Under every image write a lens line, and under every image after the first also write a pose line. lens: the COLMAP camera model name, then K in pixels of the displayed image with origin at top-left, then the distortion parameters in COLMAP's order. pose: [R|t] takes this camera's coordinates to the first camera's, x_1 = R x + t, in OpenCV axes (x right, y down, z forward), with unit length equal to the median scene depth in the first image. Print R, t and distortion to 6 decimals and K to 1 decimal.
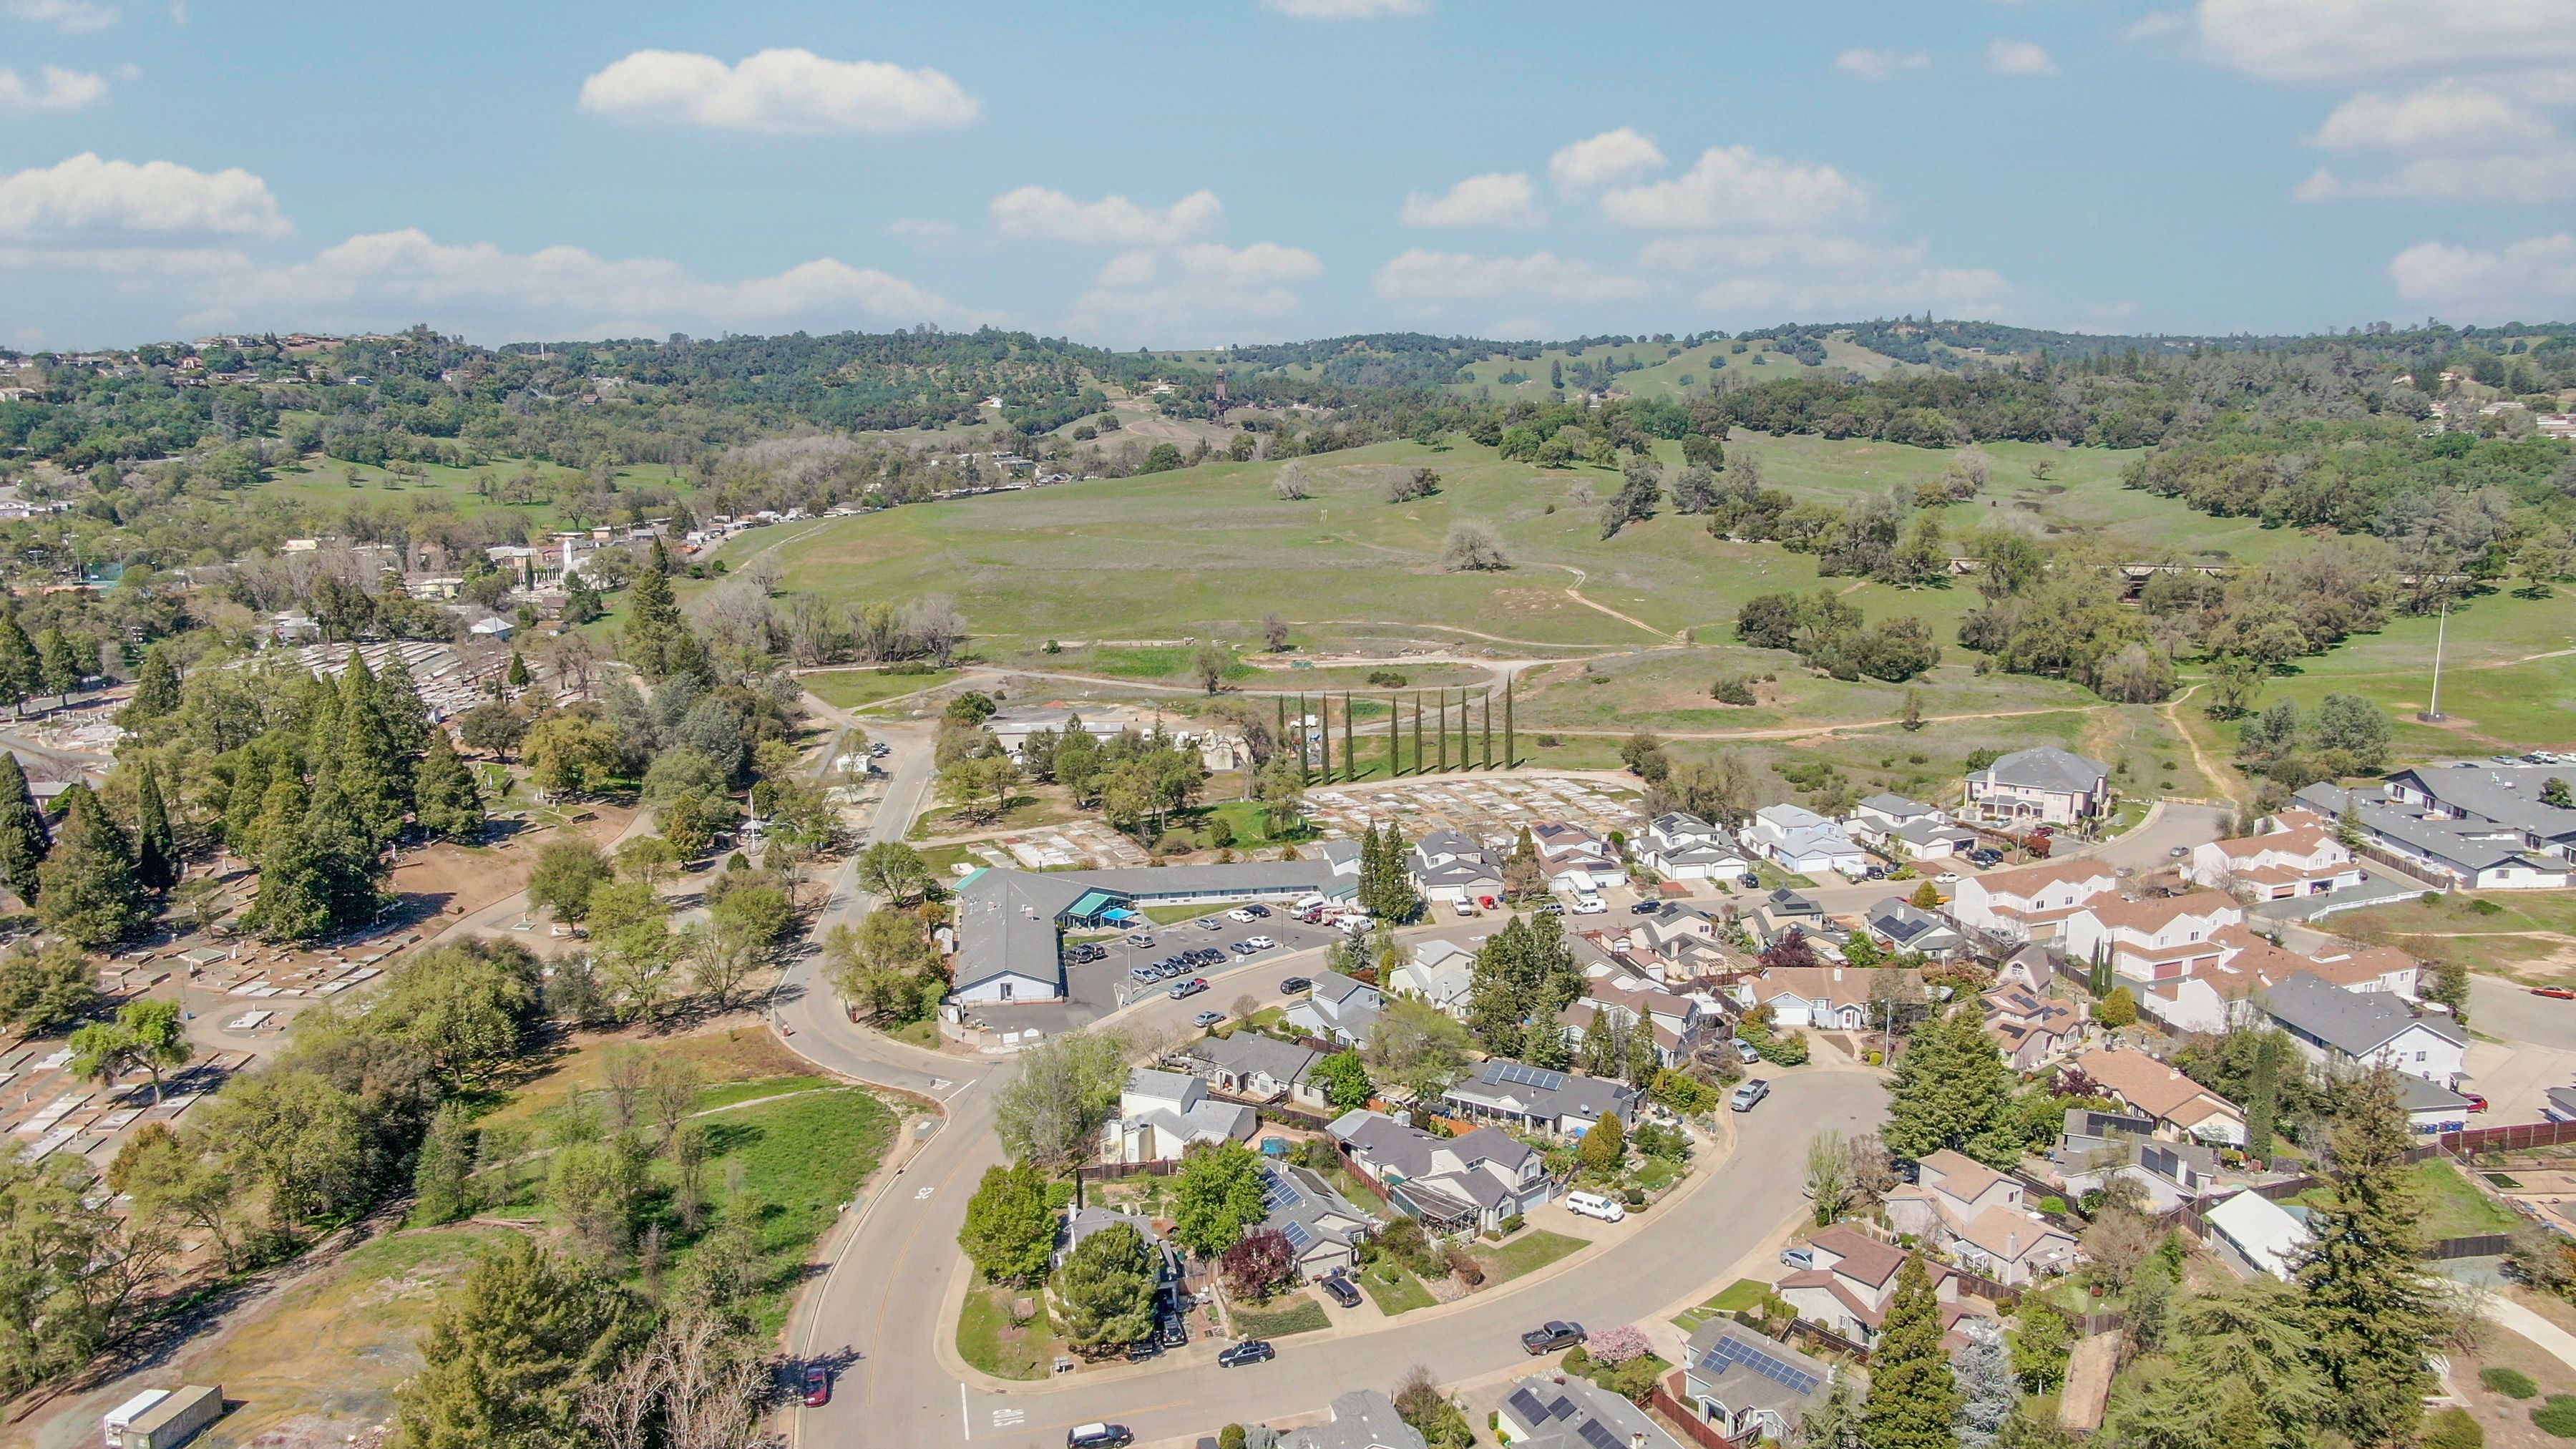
lens RADIAL K [[1854.7, 0, 1288.0], [0, 1854.7, 724.5], [0, 0, 1]] dist [-0.016543, 0.006531]
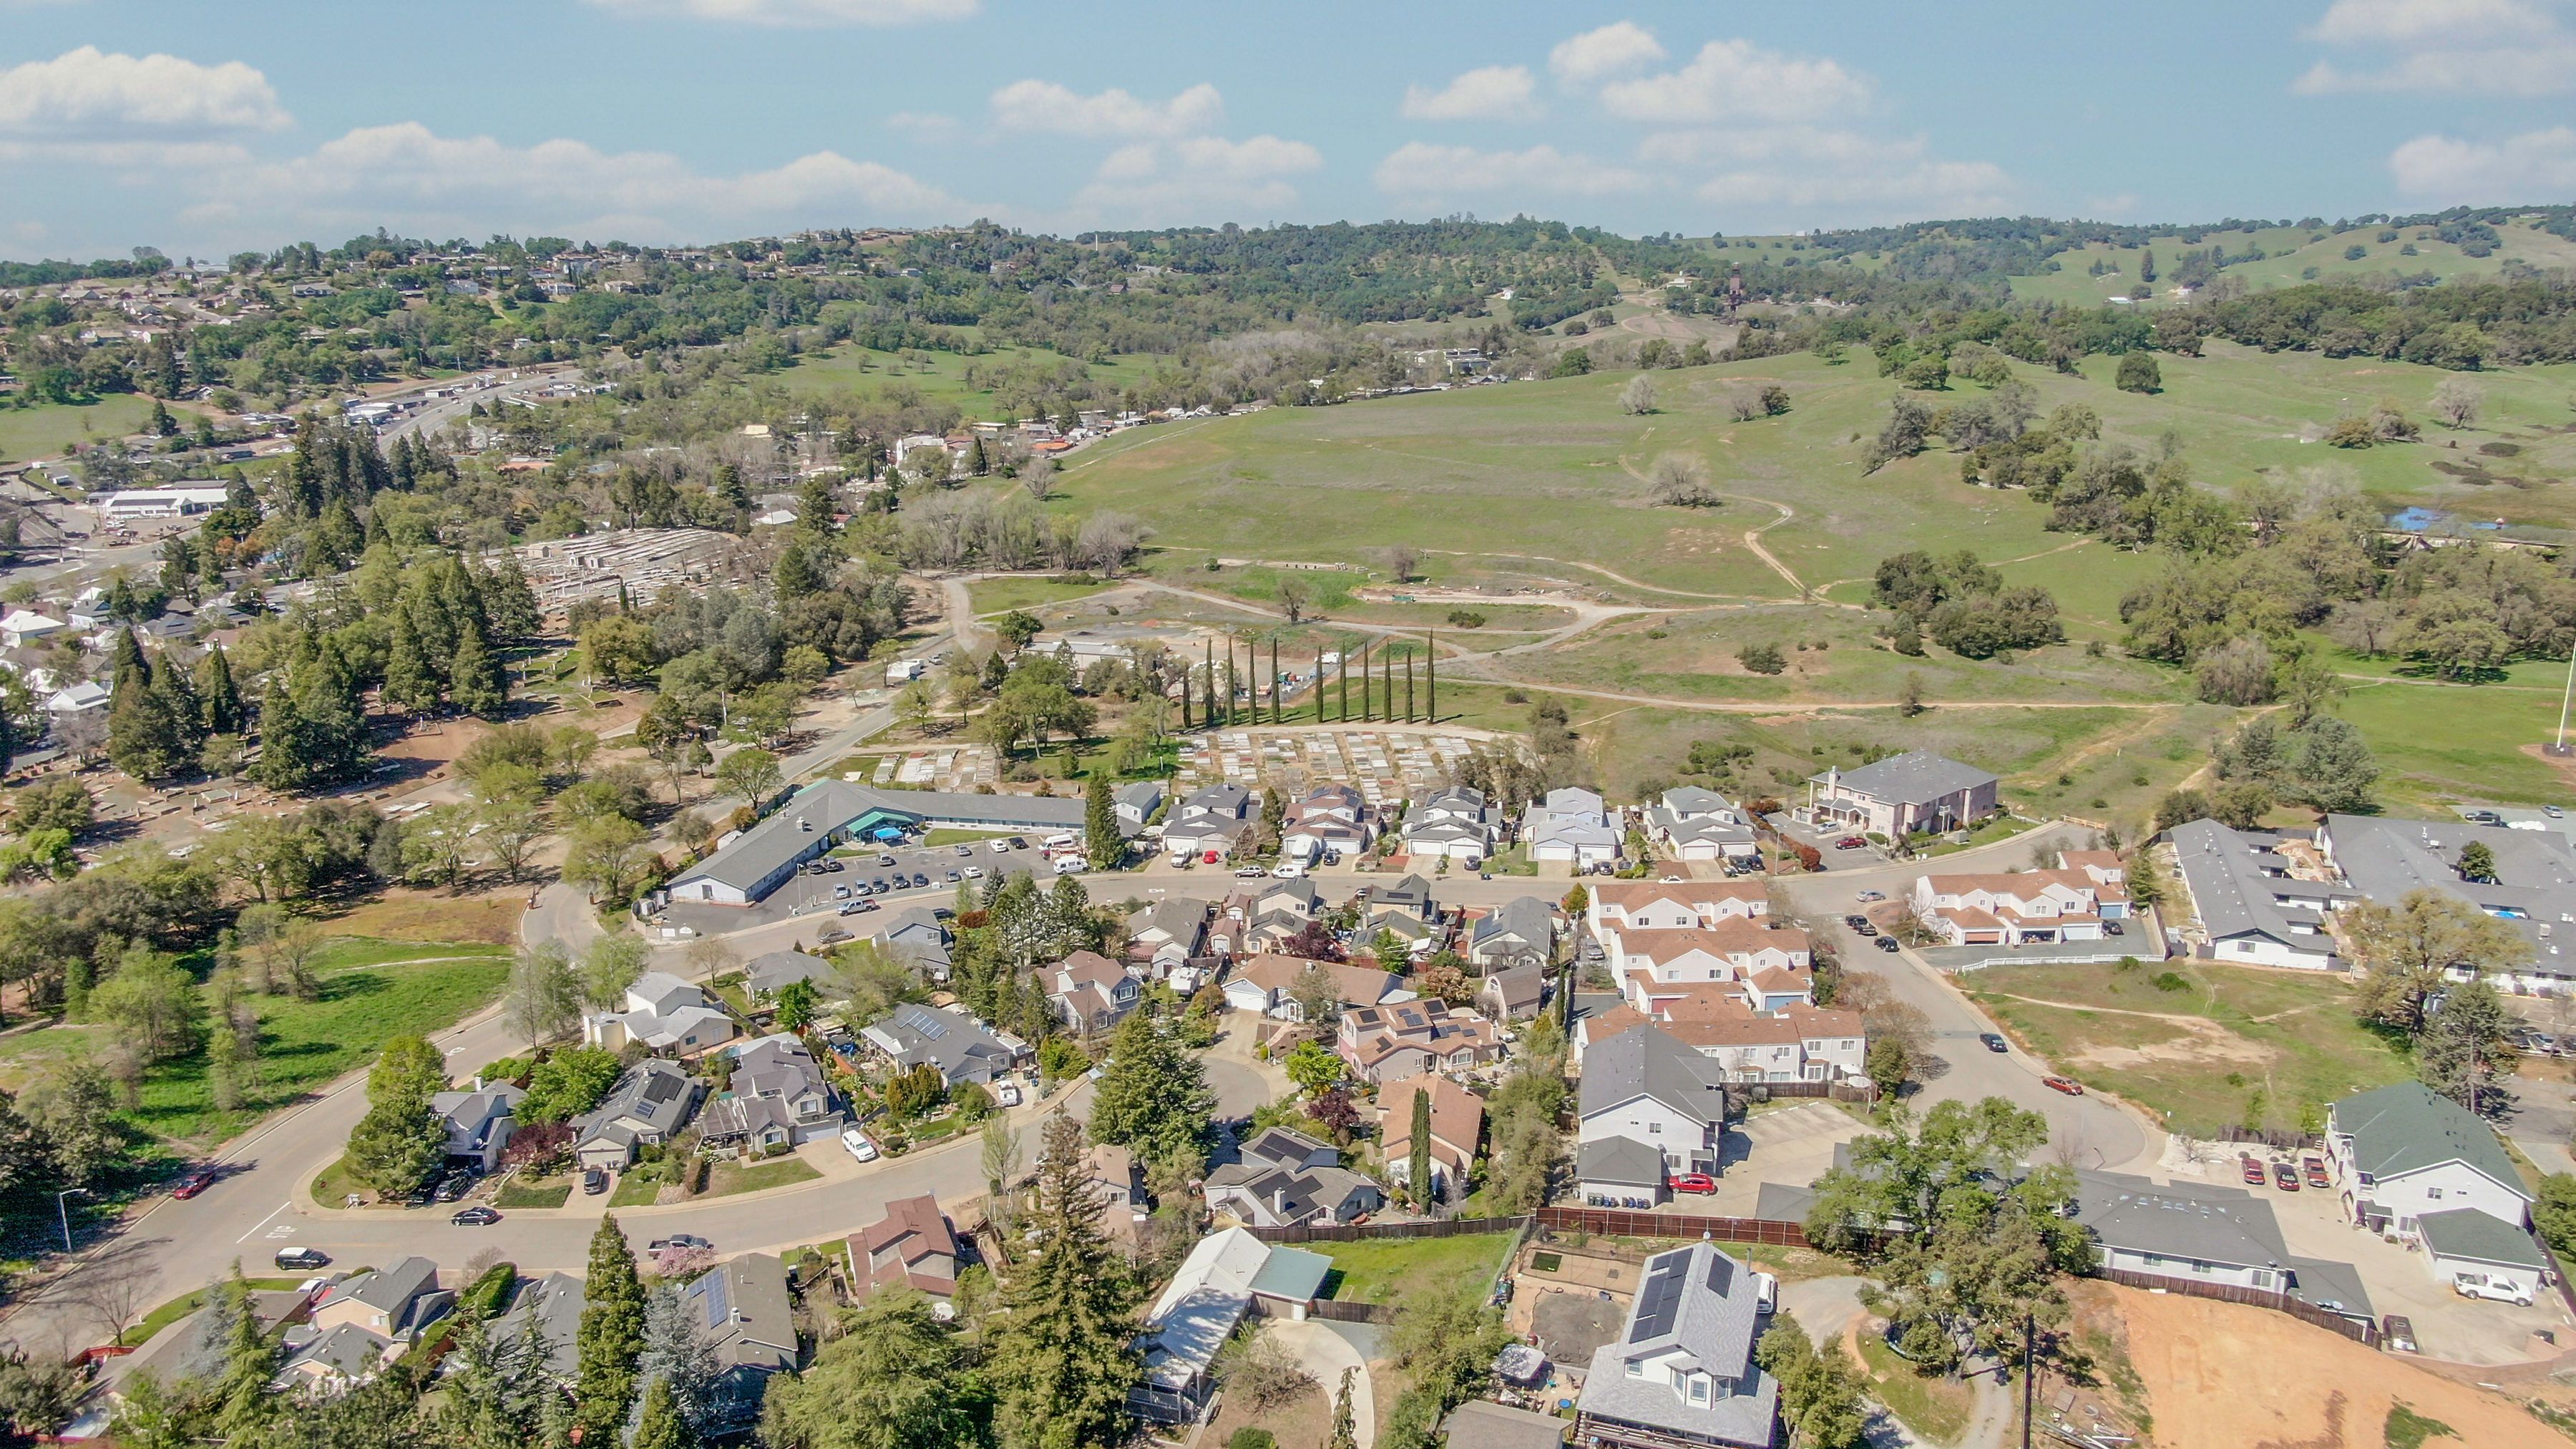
lens RADIAL K [[1854.7, 0, 1288.0], [0, 1854.7, 724.5], [0, 0, 1]] dist [-0.016543, 0.006531]
pose [[0.945560, 0.081663, -0.315037, 0.110219], [-0.061726, 0.995437, 0.072767, -0.013450], [0.319542, -0.049360, 0.946286, 0.005535]]
